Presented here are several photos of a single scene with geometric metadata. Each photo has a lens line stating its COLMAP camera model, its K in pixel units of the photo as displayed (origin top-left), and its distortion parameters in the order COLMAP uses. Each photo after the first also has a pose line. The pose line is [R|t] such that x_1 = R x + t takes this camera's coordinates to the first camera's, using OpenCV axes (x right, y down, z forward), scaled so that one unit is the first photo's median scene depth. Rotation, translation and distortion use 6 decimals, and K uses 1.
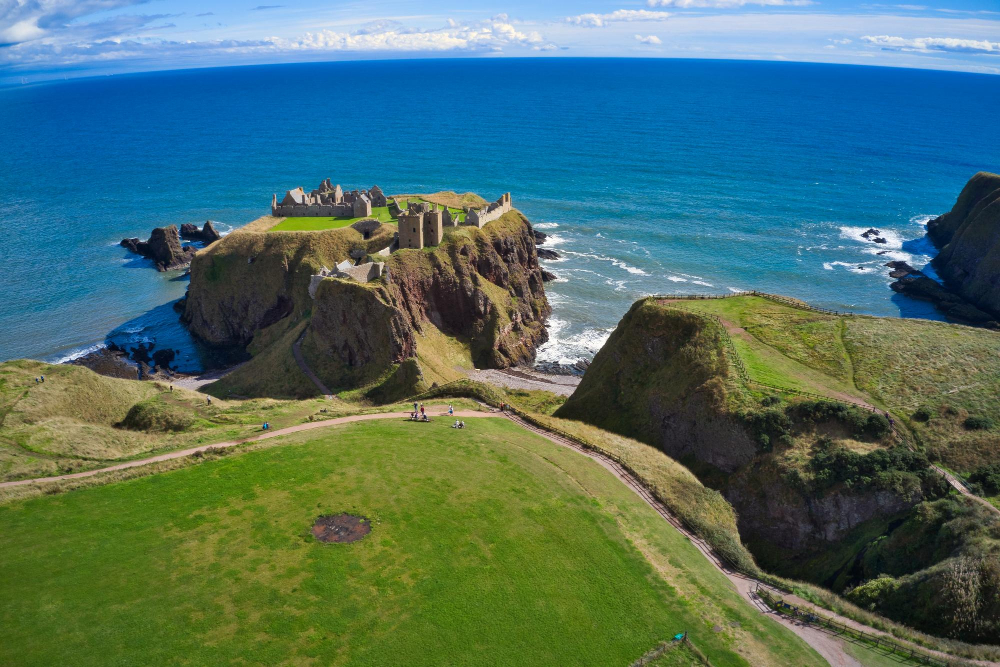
lens RADIAL K [[823.6, 0, 494.7], [0, 823.6, 333.2], [0, 0, 1]] dist [-0.178772, -0.004571]
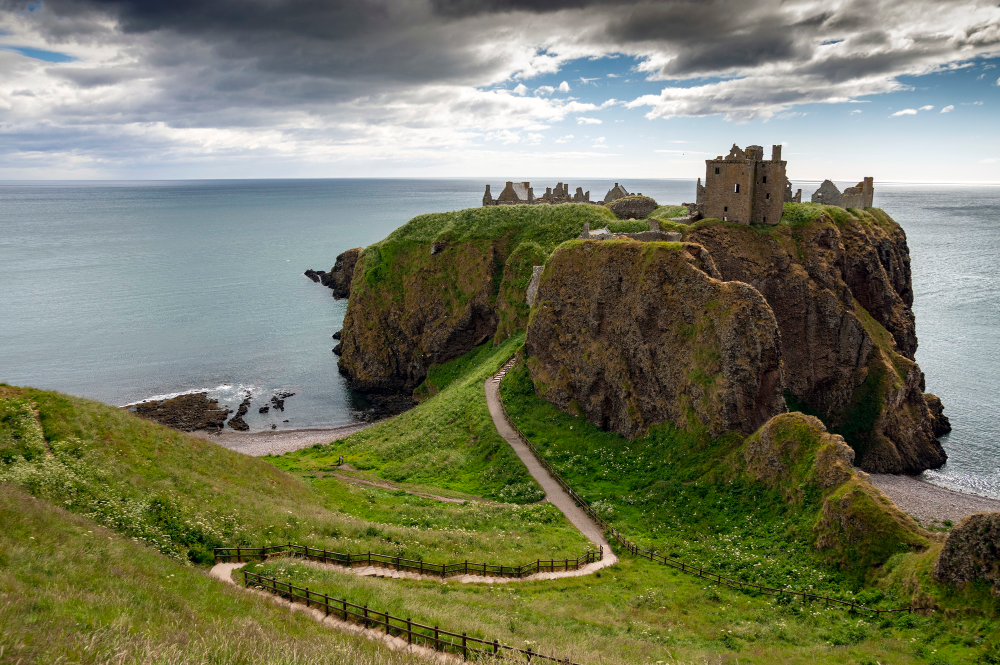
lens RADIAL K [[761.7, 0, 506.0], [0, 761.7, 350.0], [0, 0, 1]] dist [-0.065379, 0.022468]
pose [[0.966080, 0.073188, -0.247654, -0.108270], [-0.100591, 0.989904, -0.099857, 0.036805], [0.237845, 0.121382, 0.963689, 0.490849]]
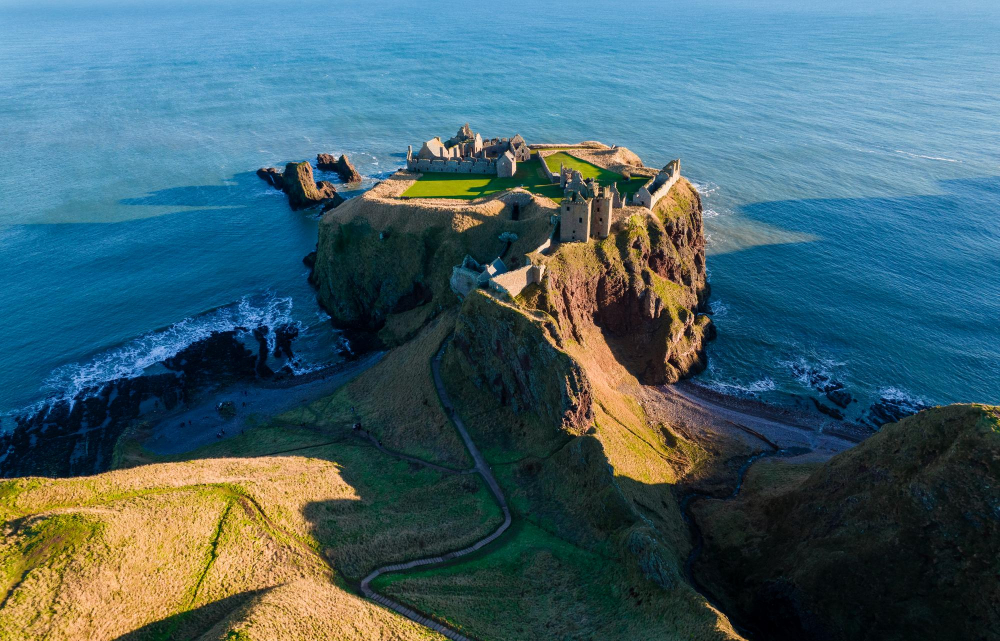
lens RADIAL K [[646.1, 0, 501.3], [0, 646.1, 312.6], [0, 0, 1]] dist [-0.027779, -0.000749]
pose [[0.992014, 0.055124, -0.113448, -0.093765], [-0.037235, 0.987345, 0.154157, -0.124828], [0.120510, -0.148701, 0.981512, 0.327907]]
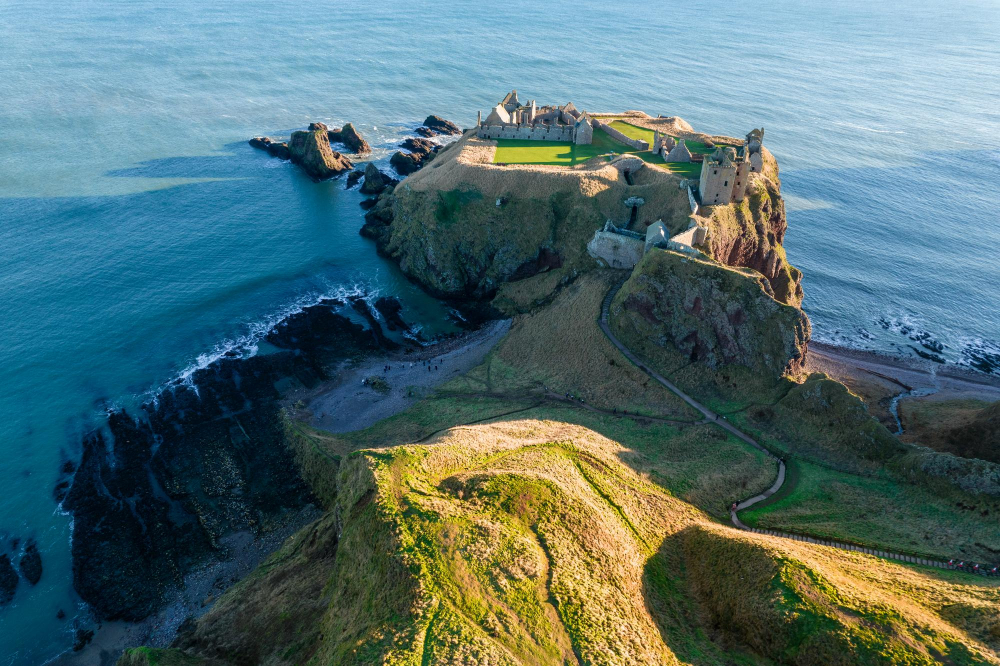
lens RADIAL K [[650.4, 0, 498.4], [0, 650.4, 337.0], [0, 0, 1]] dist [-0.037404, -0.001017]
pose [[0.998702, 0.021965, 0.045947, -0.343371], [-0.031333, 0.976254, 0.214349, -0.101444], [-0.040148, -0.215510, 0.975676, 0.307980]]
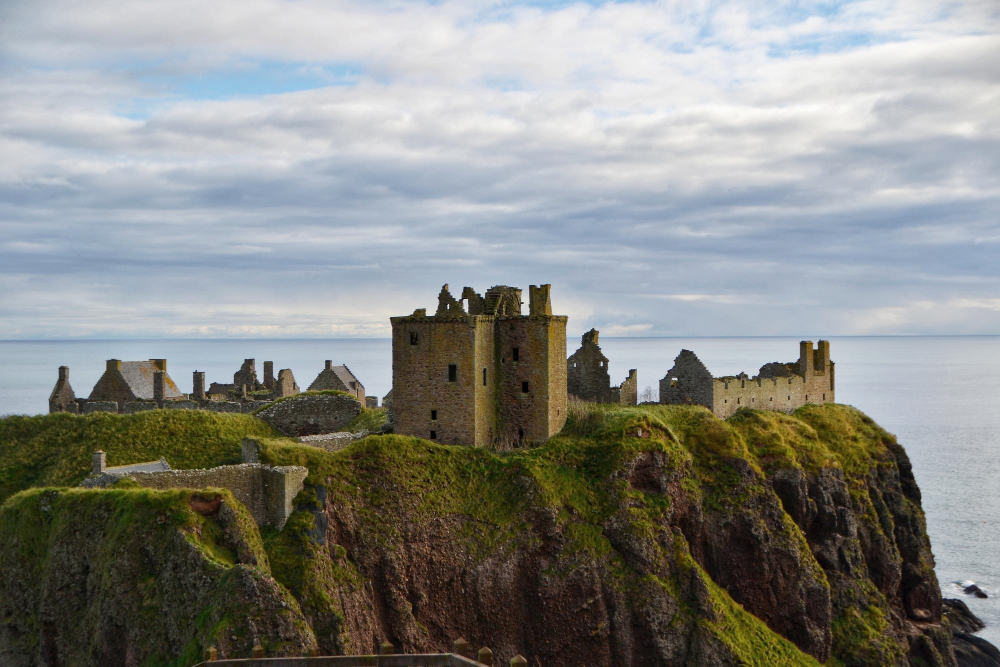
lens RADIAL K [[1765.2, 0, 489.2], [0, 1765.2, 369.4], [0, 0, 1]] dist [0.404323, 0.000000]
pose [[0.987039, 0.010877, -0.160111, 0.001676], [-0.060299, 0.949731, -0.307206, 0.039781], [0.148721, 0.312879, 0.938077, 0.461782]]
